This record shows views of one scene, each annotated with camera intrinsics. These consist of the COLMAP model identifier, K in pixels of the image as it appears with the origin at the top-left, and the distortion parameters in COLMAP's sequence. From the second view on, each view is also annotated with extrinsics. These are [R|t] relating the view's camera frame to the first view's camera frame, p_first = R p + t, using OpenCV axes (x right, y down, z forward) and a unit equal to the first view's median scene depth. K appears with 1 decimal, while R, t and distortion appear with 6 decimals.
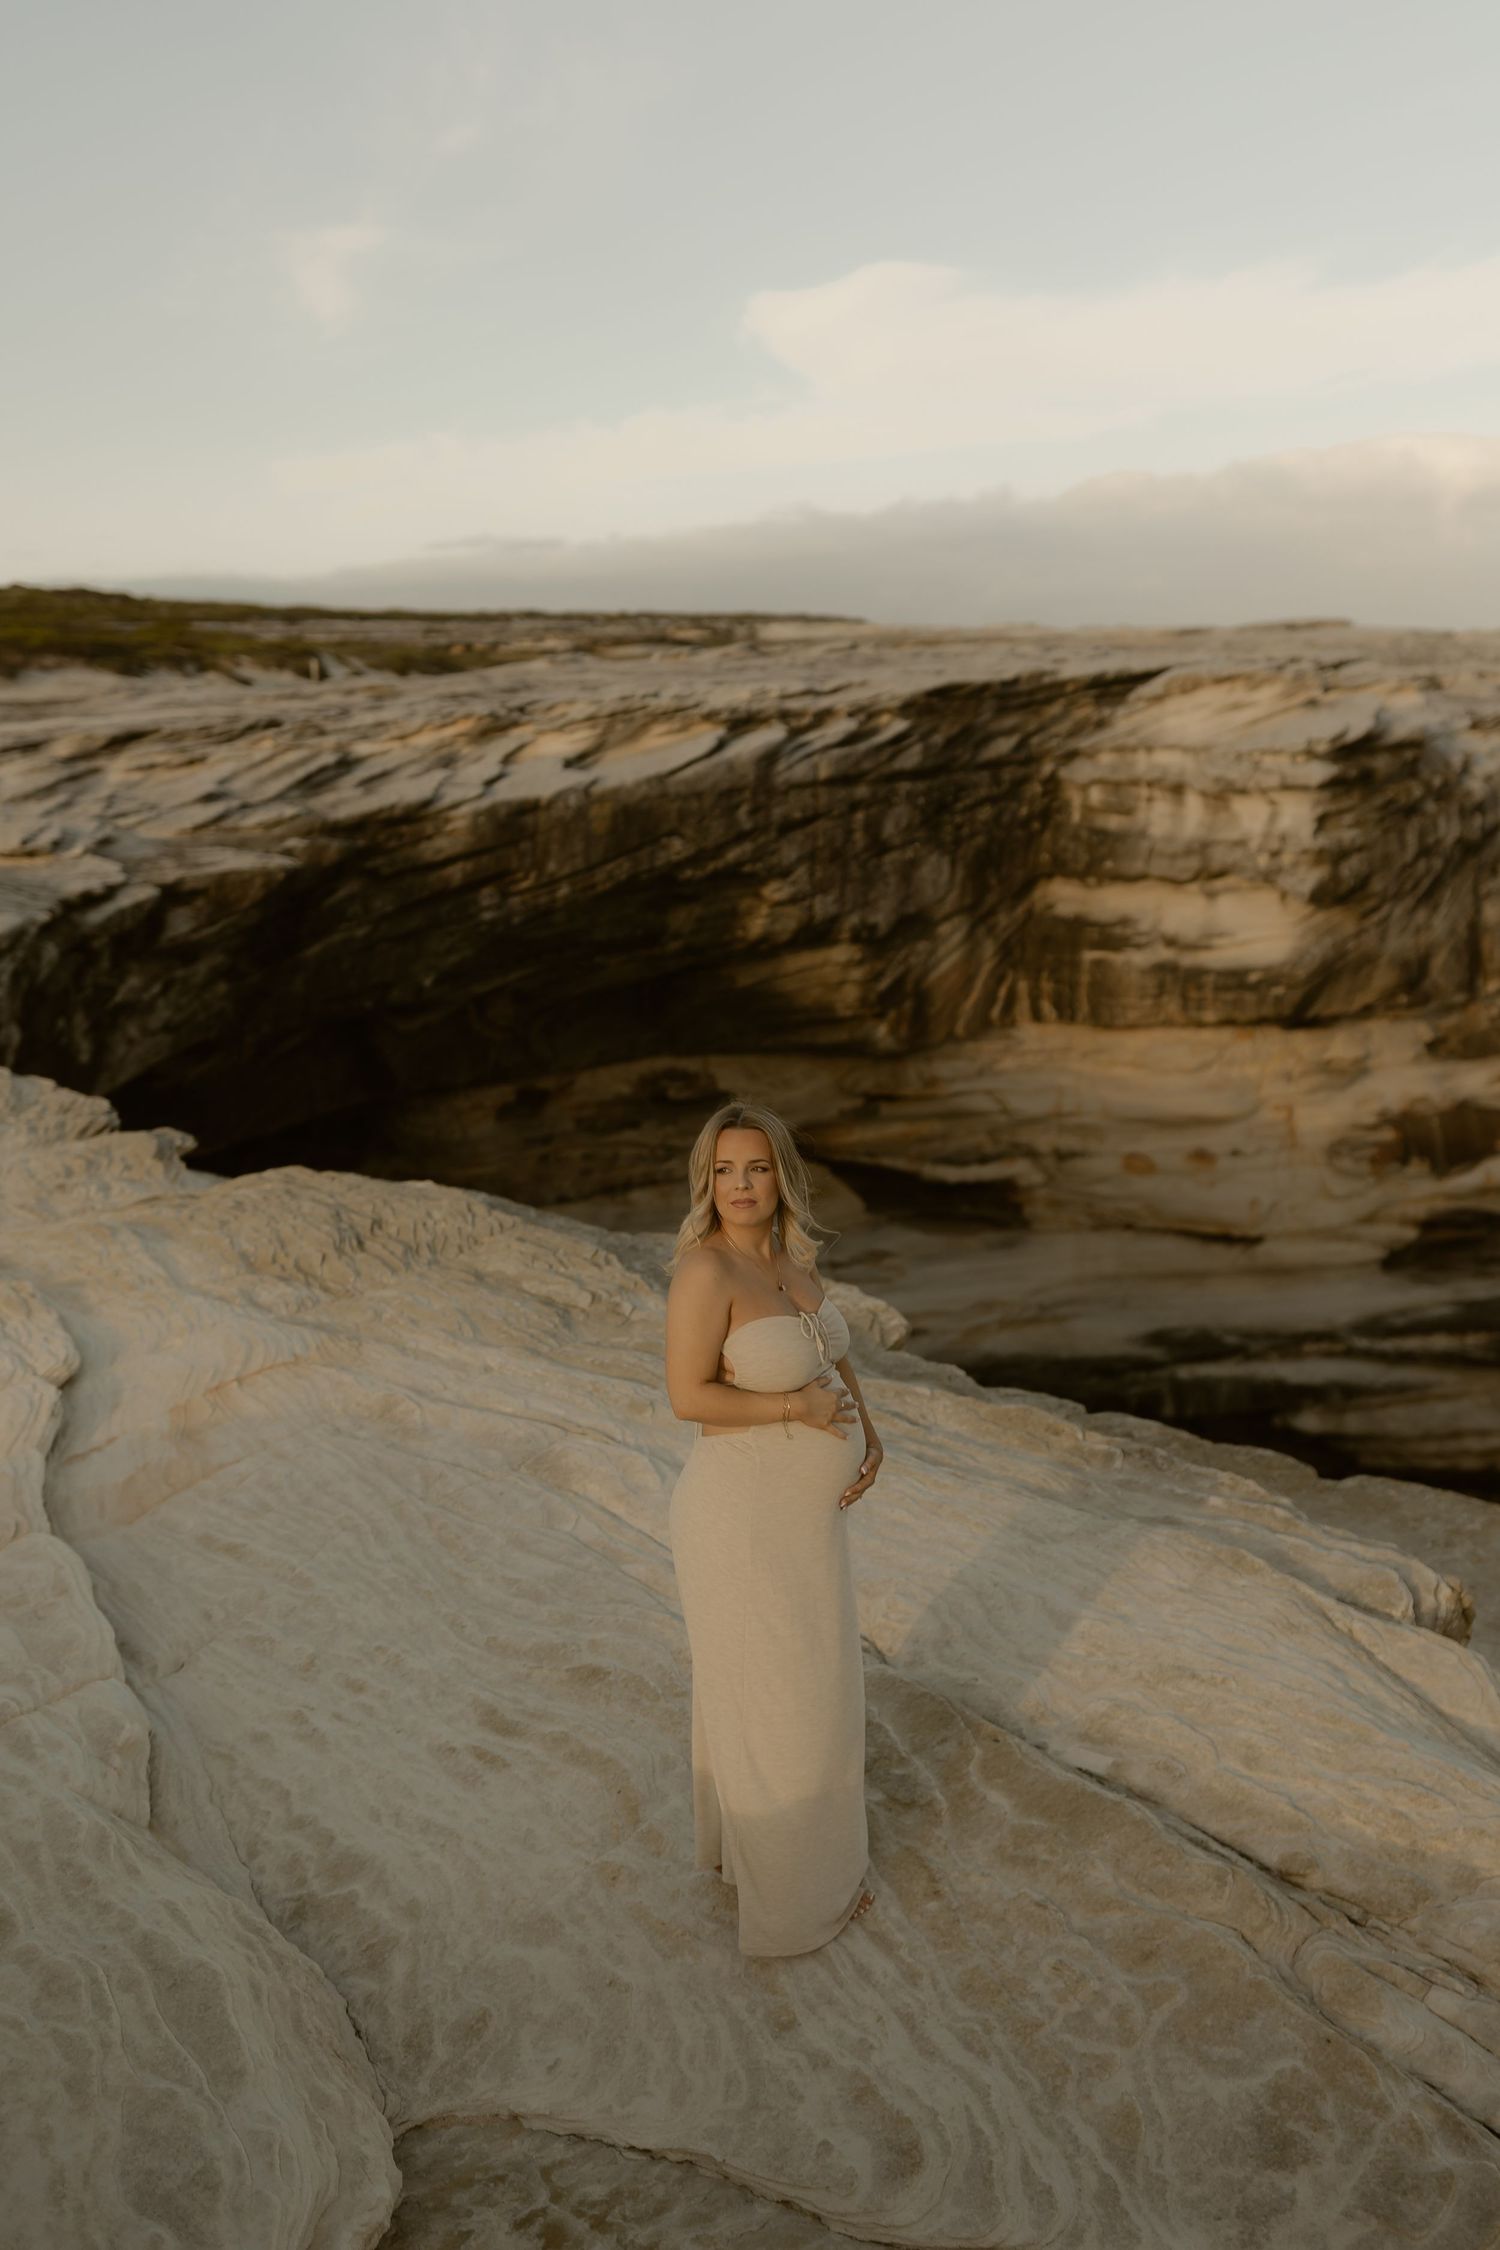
lens RADIAL K [[2707.5, 0, 819.7], [0, 2707.5, 1238.0], [0, 0, 1]] dist [0.014181, -0.032361]
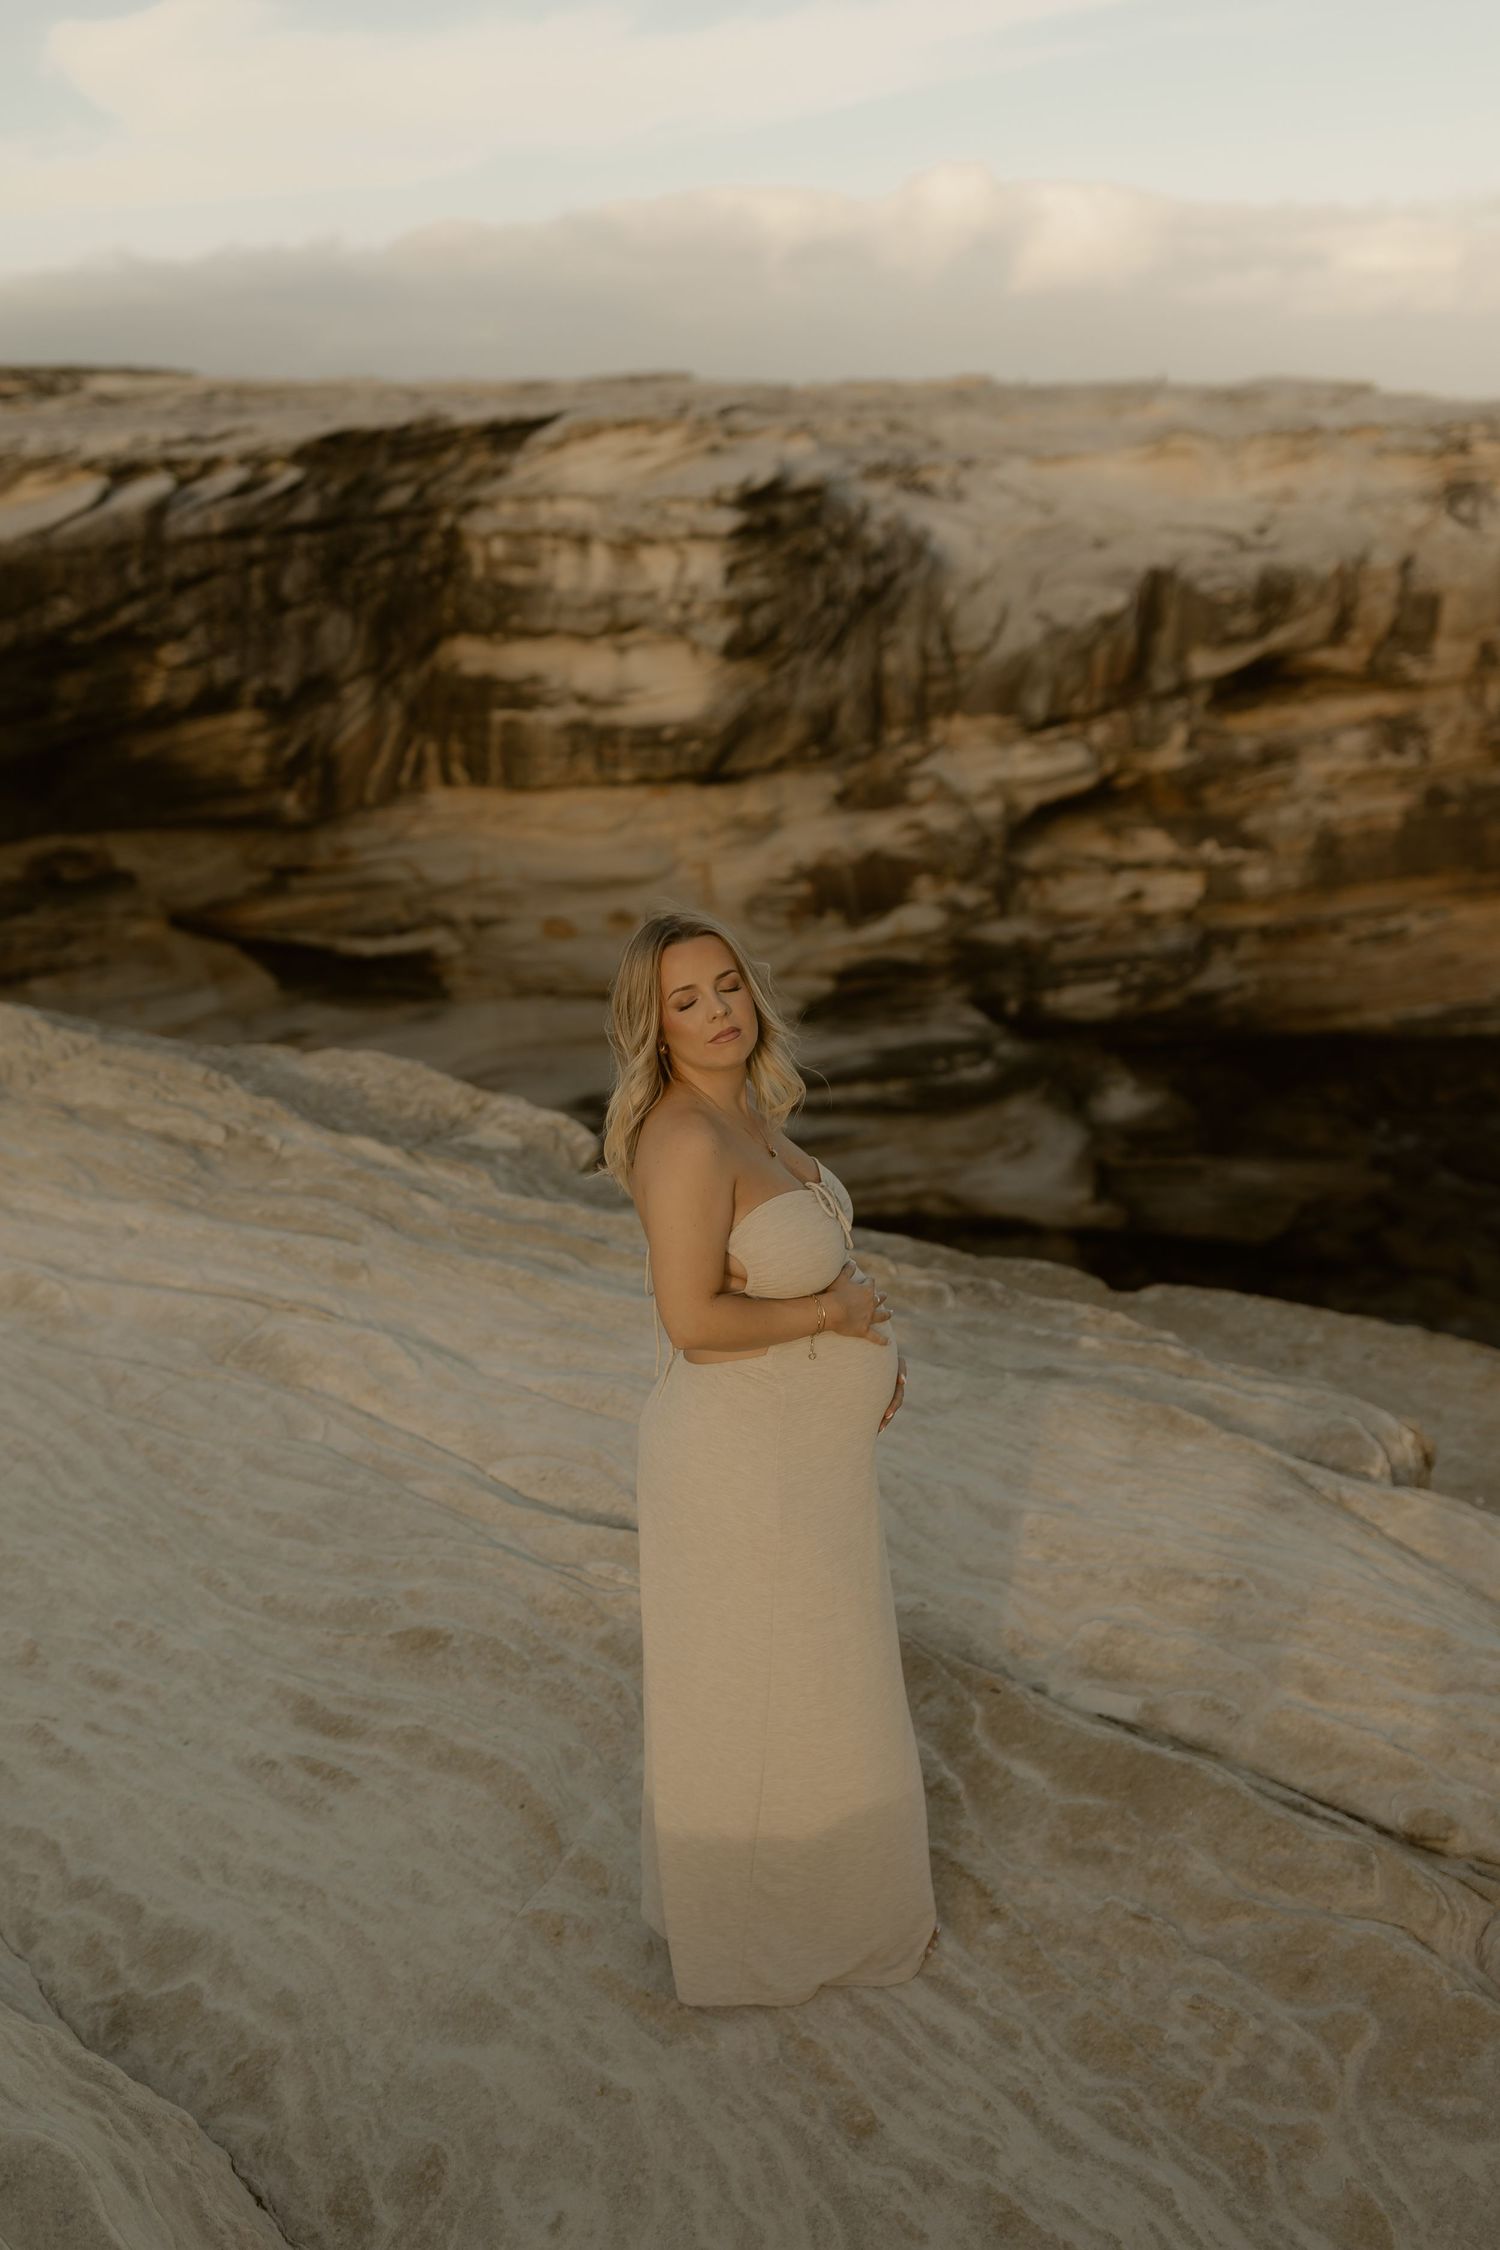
lens RADIAL K [[2707.5, 0, 819.7], [0, 2707.5, 1238.0], [0, 0, 1]] dist [0.014181, -0.032361]
pose [[0.974967, -0.067694, 0.211793, -0.085566], [0.049147, 0.994578, 0.091648, -0.012872], [-0.216849, -0.078945, 0.973008, 0.148131]]
